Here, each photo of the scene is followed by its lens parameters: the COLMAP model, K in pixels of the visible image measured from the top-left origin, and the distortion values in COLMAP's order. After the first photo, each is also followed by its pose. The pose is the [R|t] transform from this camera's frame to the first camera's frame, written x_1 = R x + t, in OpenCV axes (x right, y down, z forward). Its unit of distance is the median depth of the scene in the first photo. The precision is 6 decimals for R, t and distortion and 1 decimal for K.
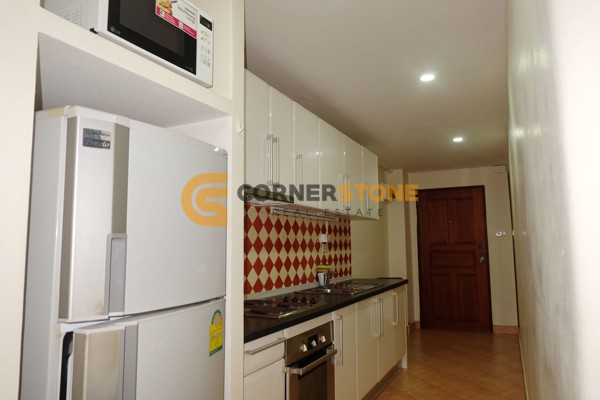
lens RADIAL K [[416.2, 0, 304.2], [0, 416.2, 199.7], [0, 0, 1]] dist [-0.060134, 0.068969]
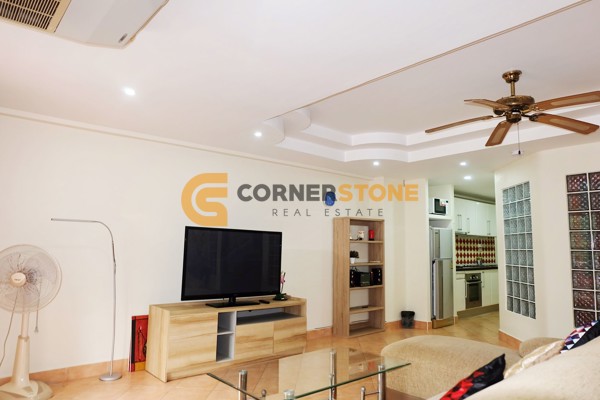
lens RADIAL K [[416.2, 0, 304.2], [0, 416.2, 199.7], [0, 0, 1]] dist [-0.060134, 0.068969]
pose [[0.924205, -0.023085, -0.381198, 0.026022], [0.020161, 0.999729, -0.011662, -0.181090], [0.381363, 0.003092, 0.924420, -1.740537]]
